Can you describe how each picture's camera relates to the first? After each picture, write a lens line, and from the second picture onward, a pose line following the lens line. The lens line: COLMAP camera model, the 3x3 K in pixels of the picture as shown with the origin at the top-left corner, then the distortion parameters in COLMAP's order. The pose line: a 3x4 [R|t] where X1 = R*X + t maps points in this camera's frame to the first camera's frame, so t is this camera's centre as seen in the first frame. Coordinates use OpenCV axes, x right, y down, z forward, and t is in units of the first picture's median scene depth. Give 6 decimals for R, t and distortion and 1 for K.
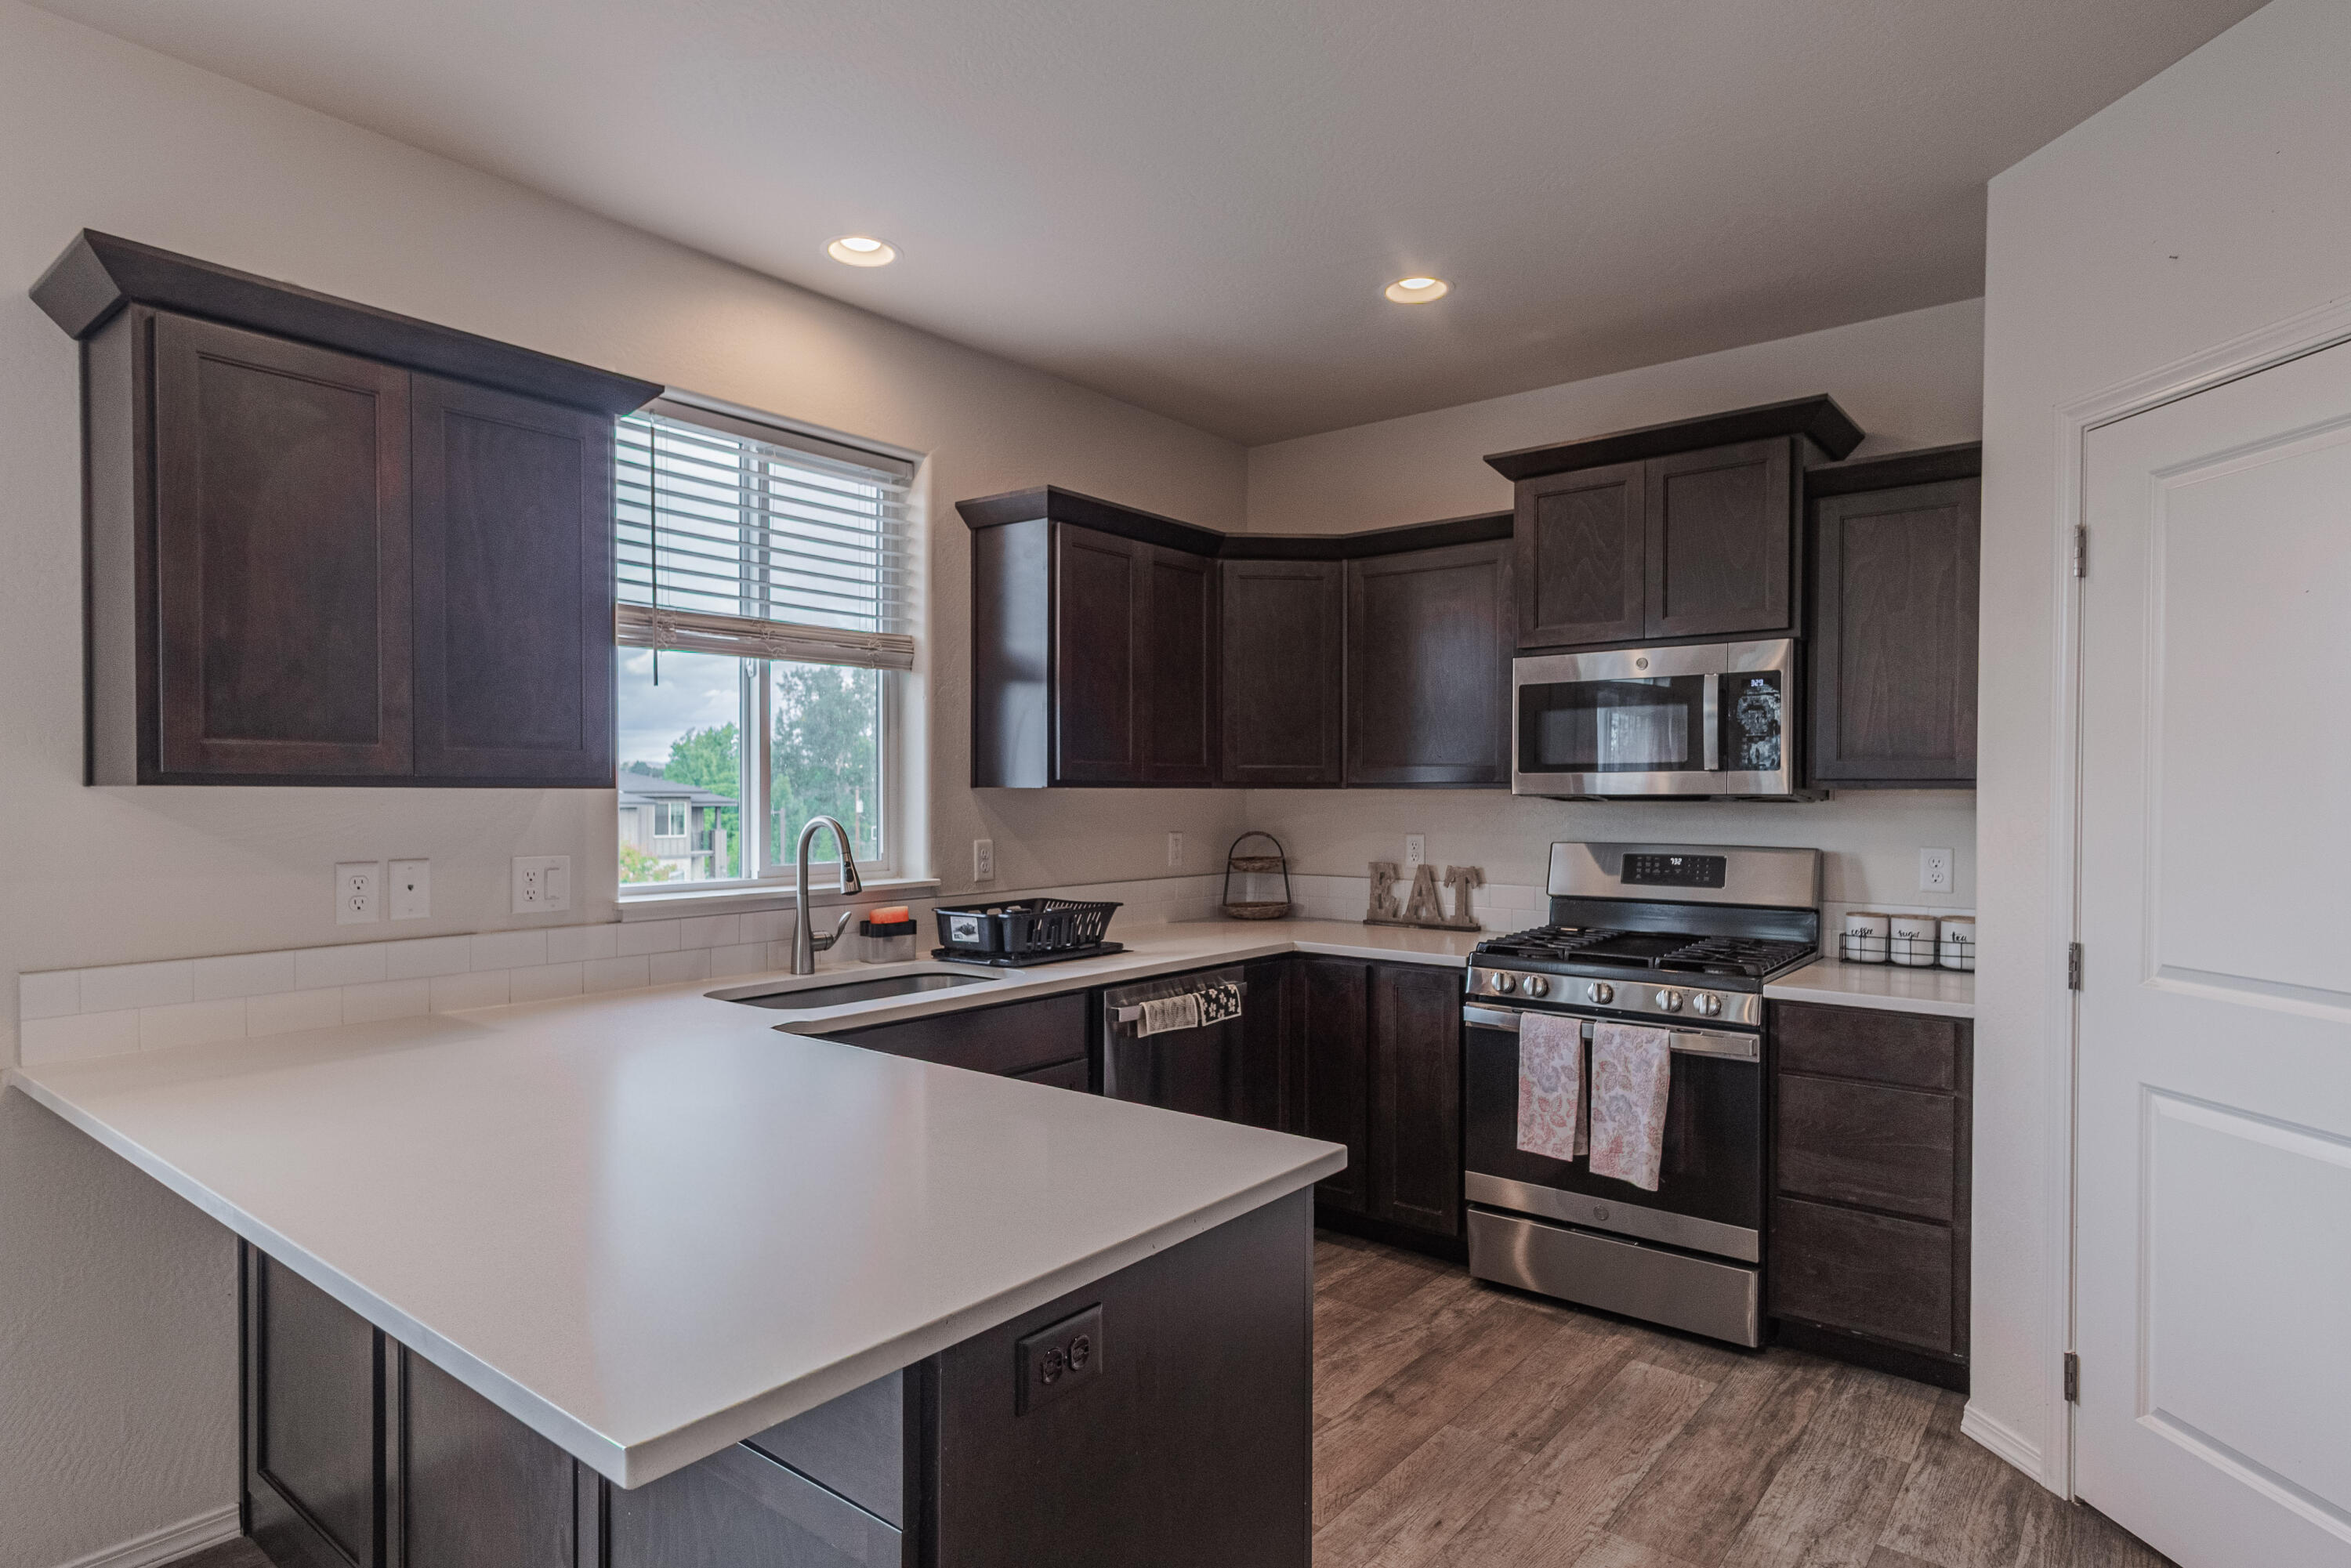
lens RADIAL K [[1261.9, 0, 1179.5], [0, 1261.9, 815.0], [0, 0, 1]] dist [-0.003953, 0.015199]
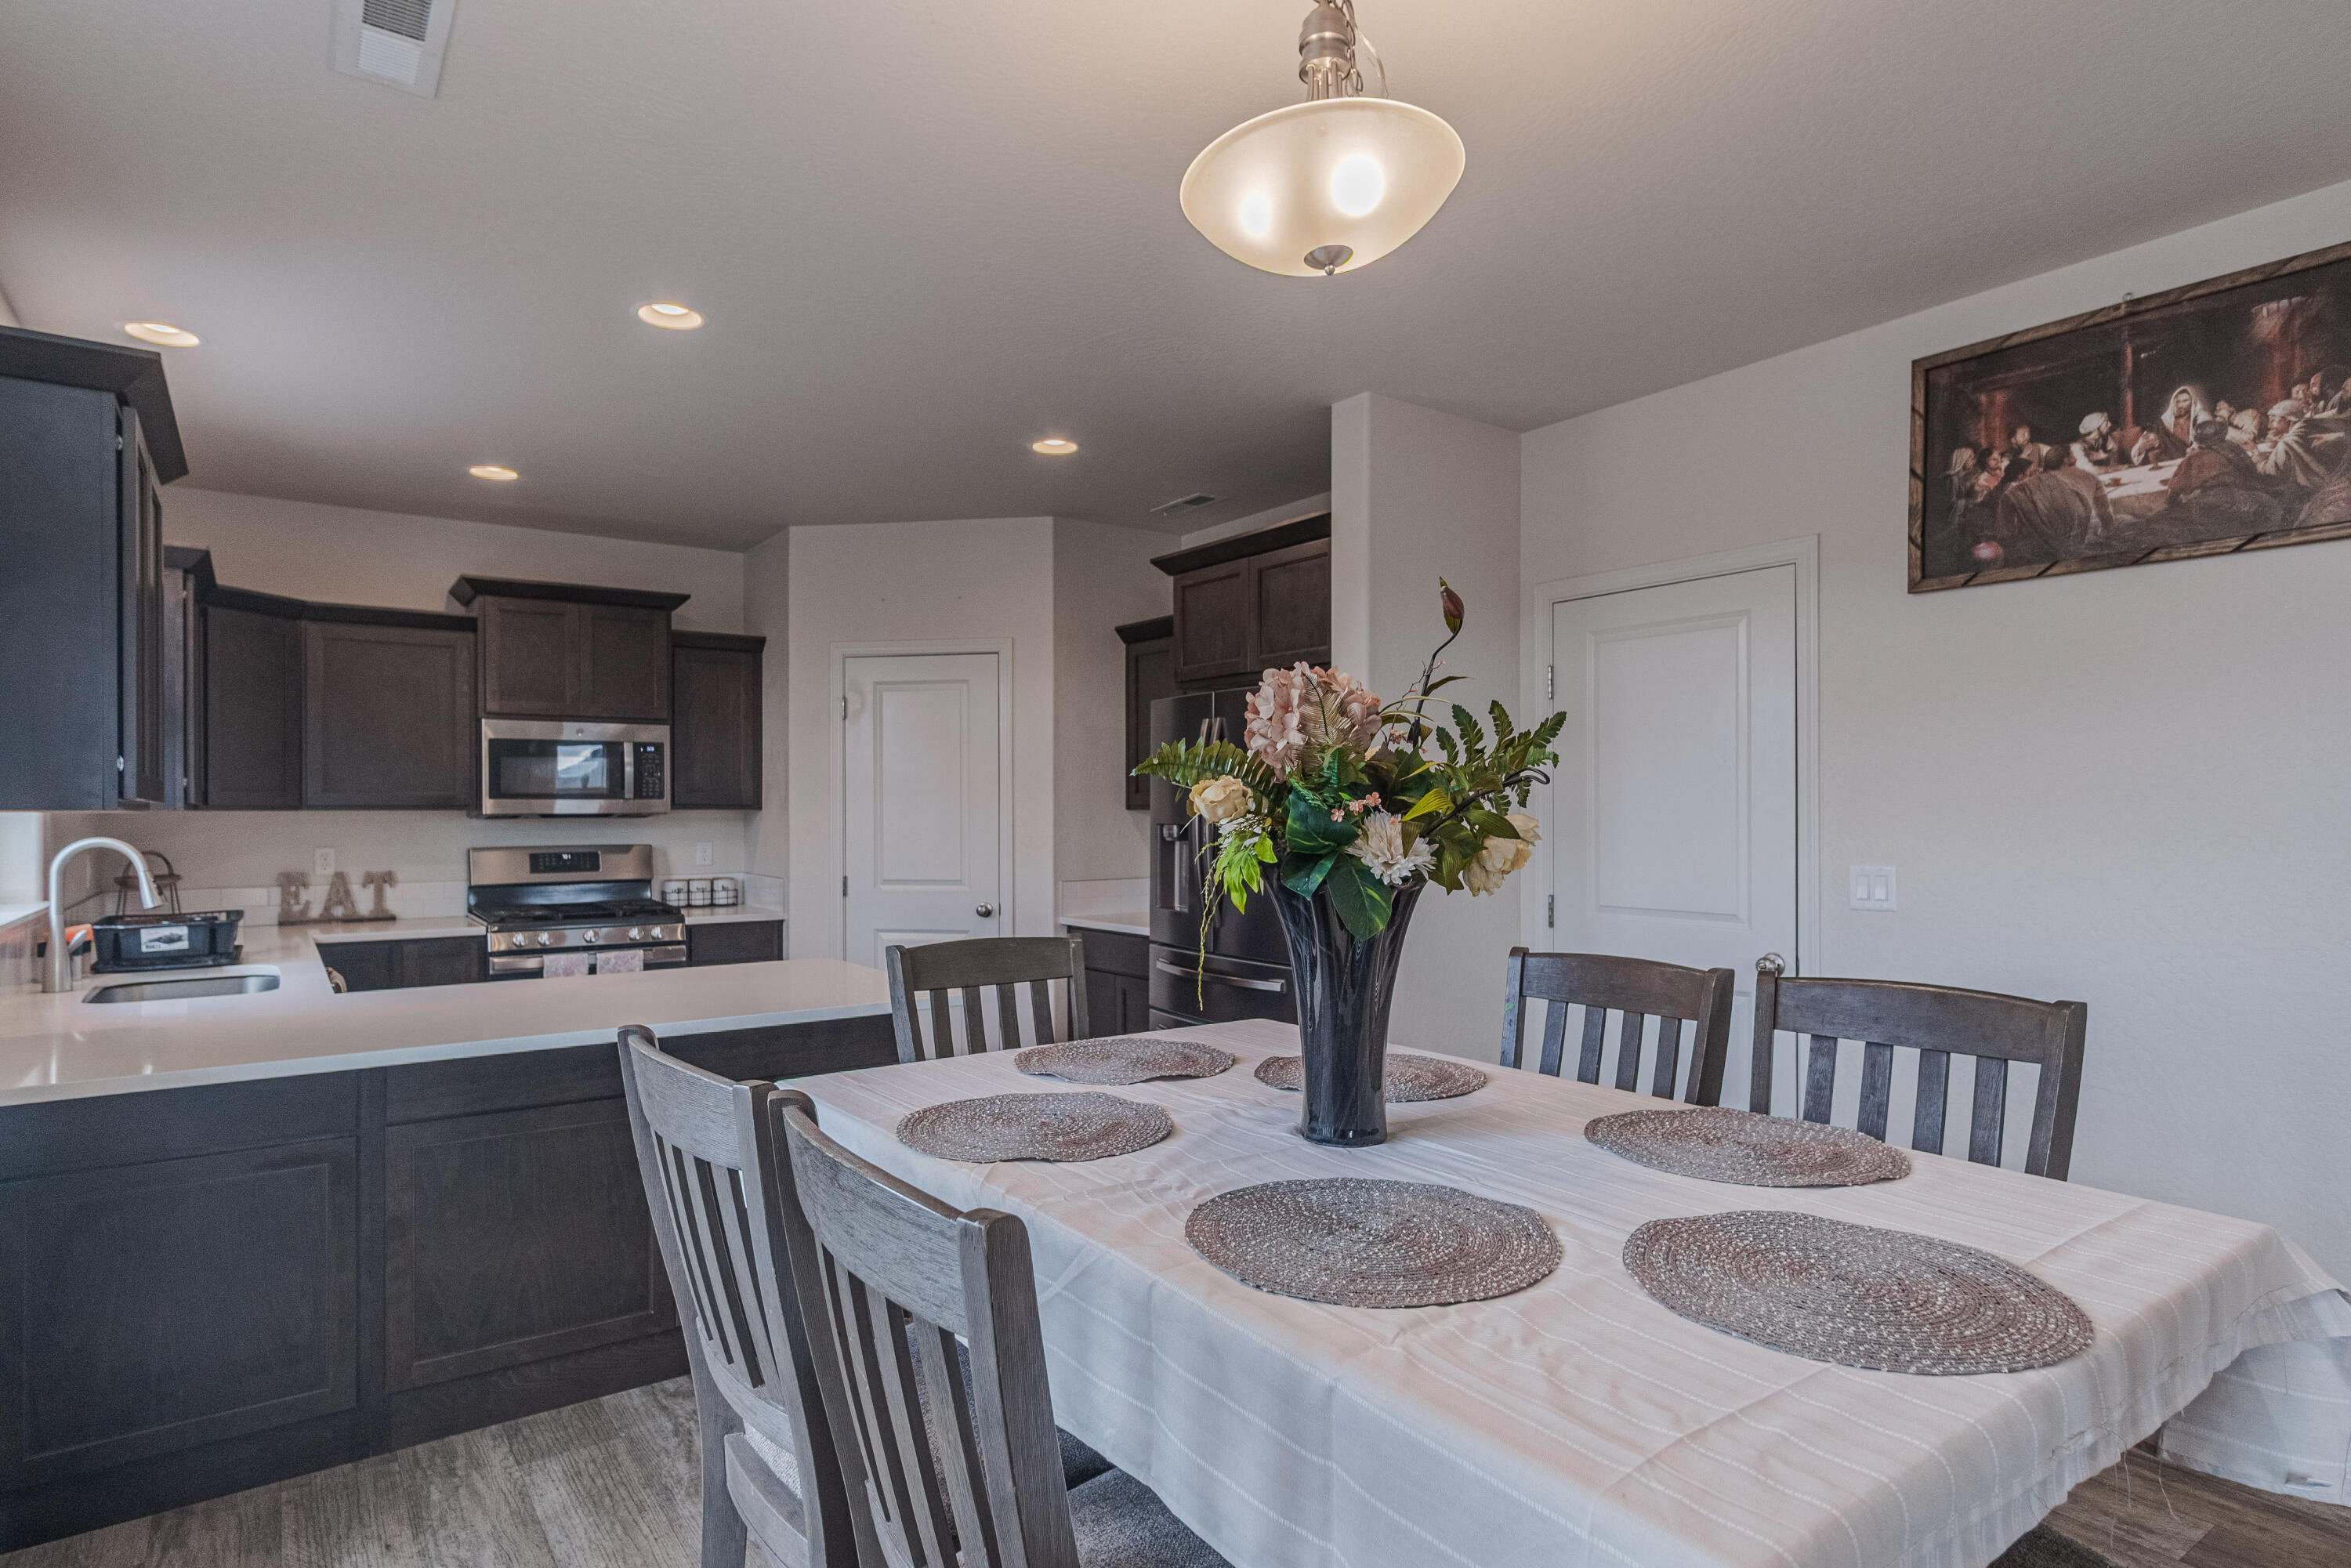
lens RADIAL K [[1261.9, 0, 1179.5], [0, 1261.9, 815.0], [0, 0, 1]] dist [-0.003953, 0.015199]
pose [[0.262929, -0.007295, 0.964787, -0.972582], [0.020632, 0.999785, 0.001937, -0.001876], [-0.964594, 0.019396, 0.263023, -0.148973]]
